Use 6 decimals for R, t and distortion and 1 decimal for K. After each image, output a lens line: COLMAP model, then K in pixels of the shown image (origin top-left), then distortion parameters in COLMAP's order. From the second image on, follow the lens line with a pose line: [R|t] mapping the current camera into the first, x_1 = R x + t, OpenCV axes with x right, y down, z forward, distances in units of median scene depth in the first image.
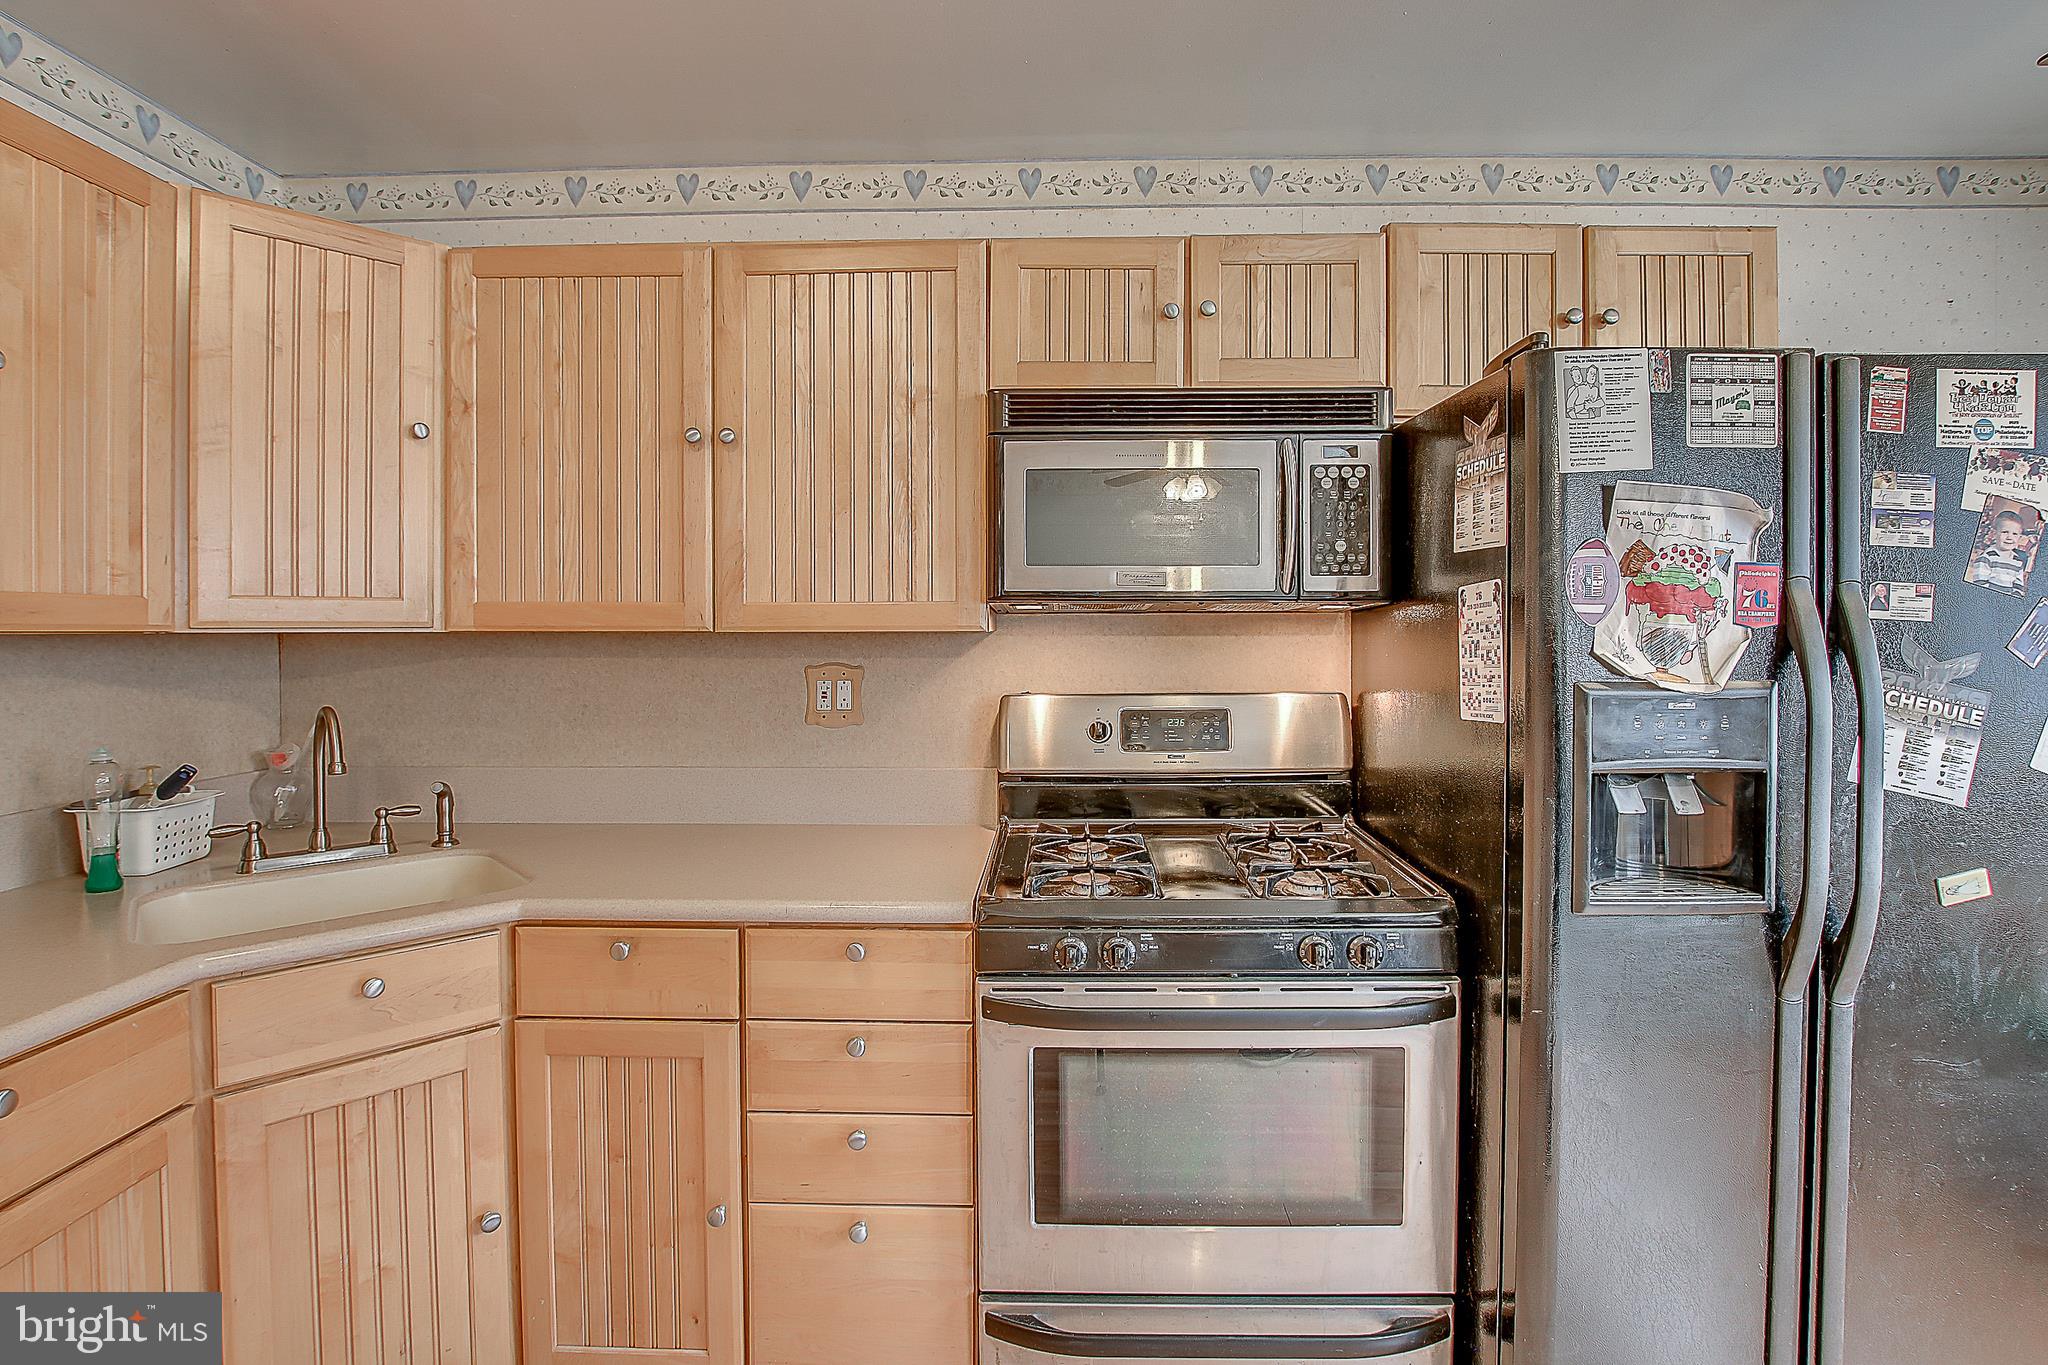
lens RADIAL K [[963.1, 0, 1034.2], [0, 963.1, 637.3], [0, 0, 1]] dist [-0.025652, 0.001744]
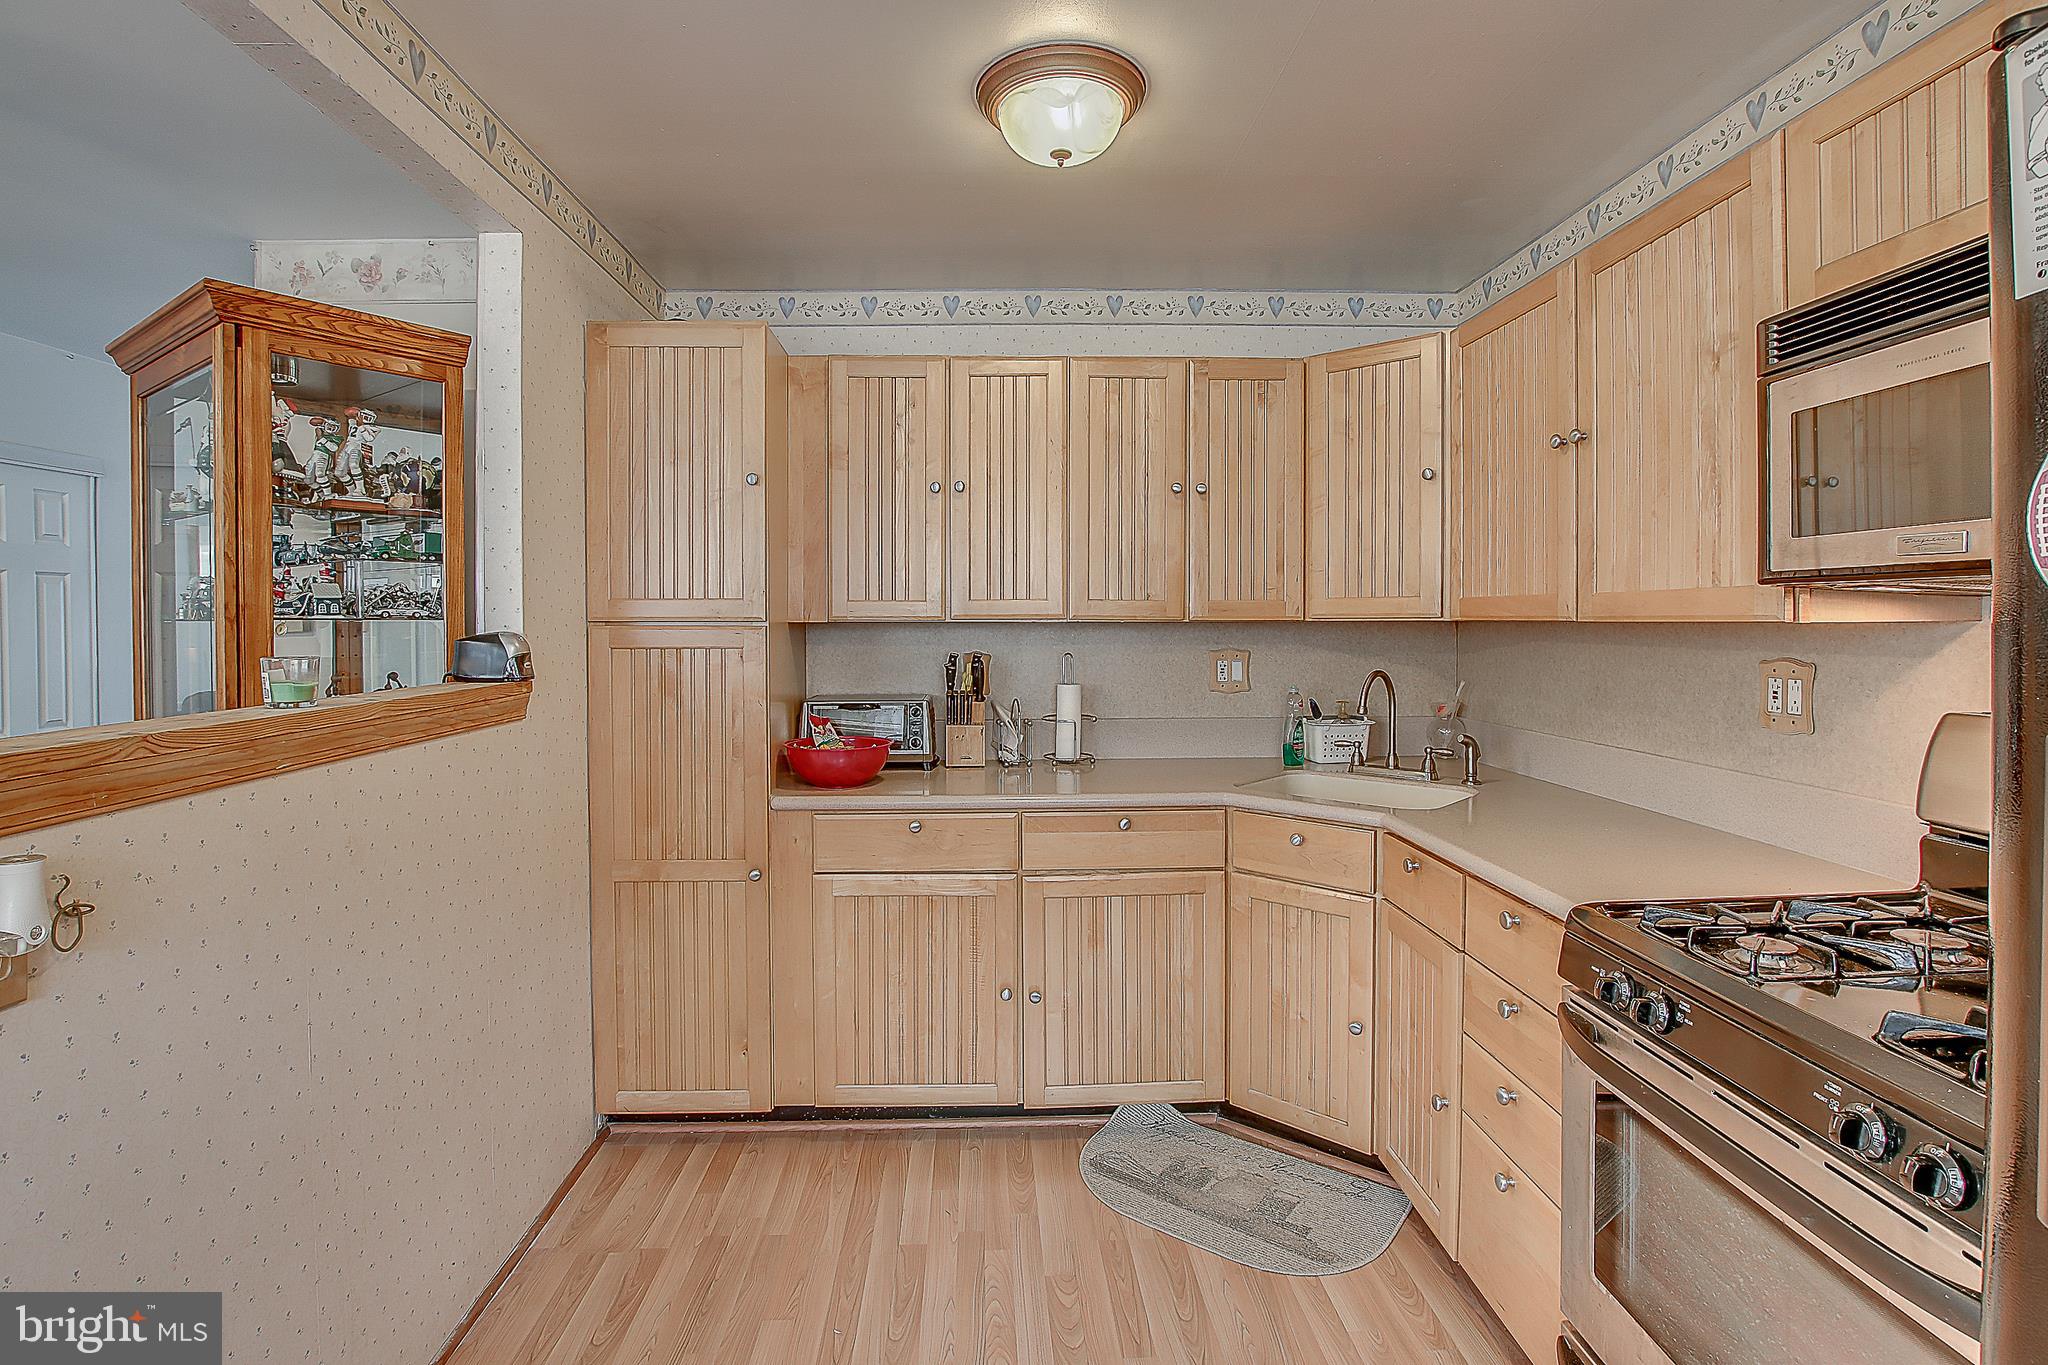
lens RADIAL K [[951.5, 0, 1011.1], [0, 951.5, 631.0], [0, 0, 1]] dist [-0.025710, 0.000779]
pose [[0.053860, 0.012811, -0.998466, 1.000825], [-0.003271, 0.999915, 0.012653, -0.009086], [0.998543, 0.002585, 0.053897, 0.471292]]
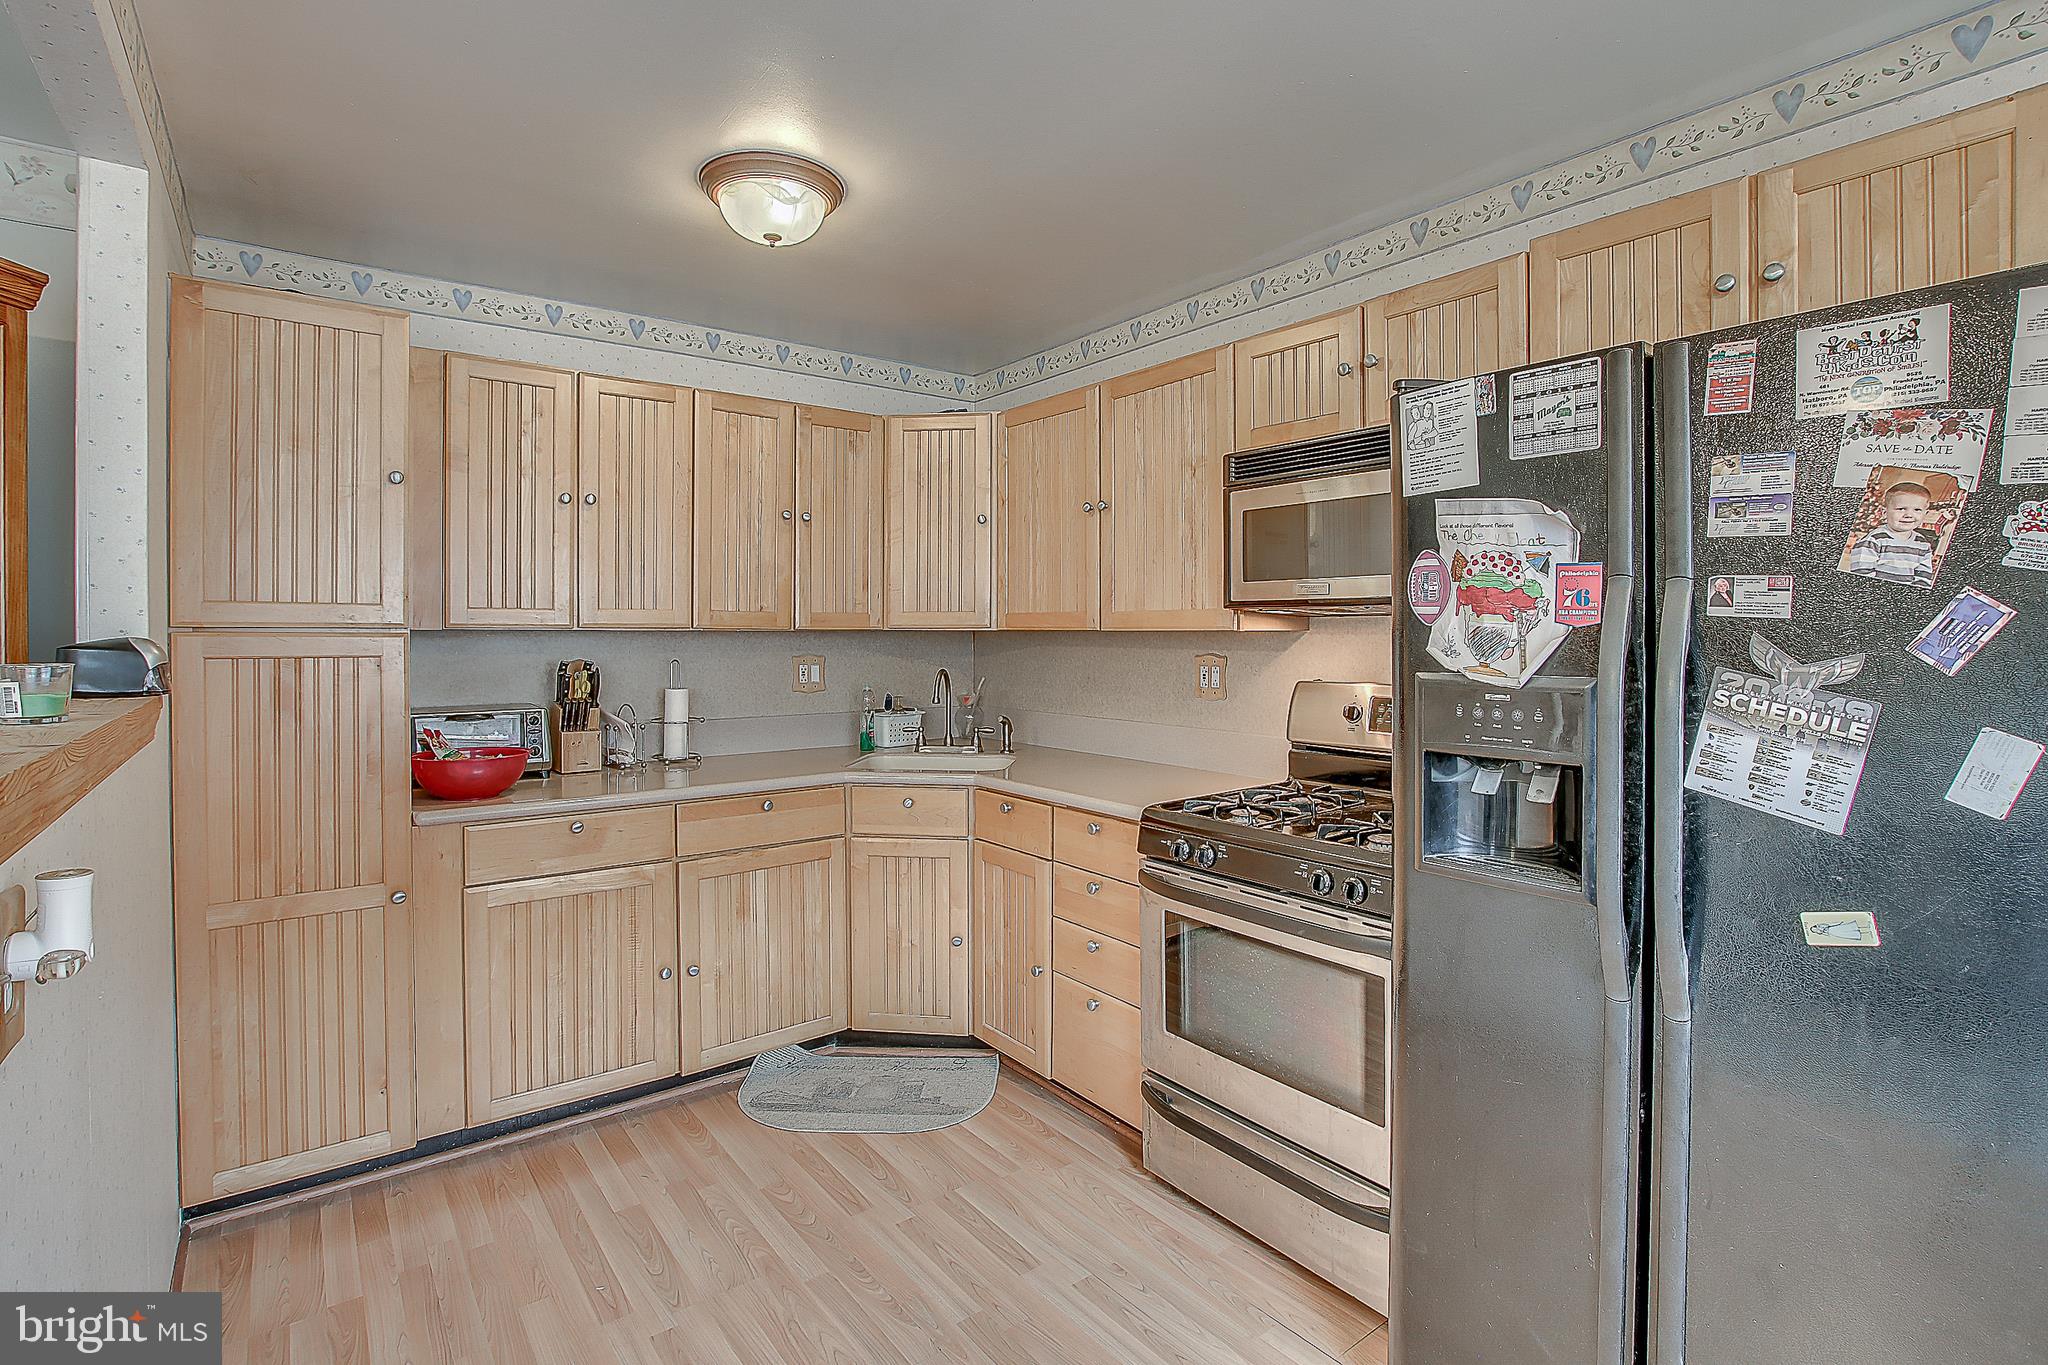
lens RADIAL K [[951.5, 0, 1011.1], [0, 951.5, 631.0], [0, 0, 1]] dist [-0.025710, 0.000779]
pose [[0.619221, 0.000871, -0.785216, 1.183349], [-0.005848, 0.999977, -0.003502, 0.002504], [0.785195, 0.006760, 0.619212, -0.116130]]
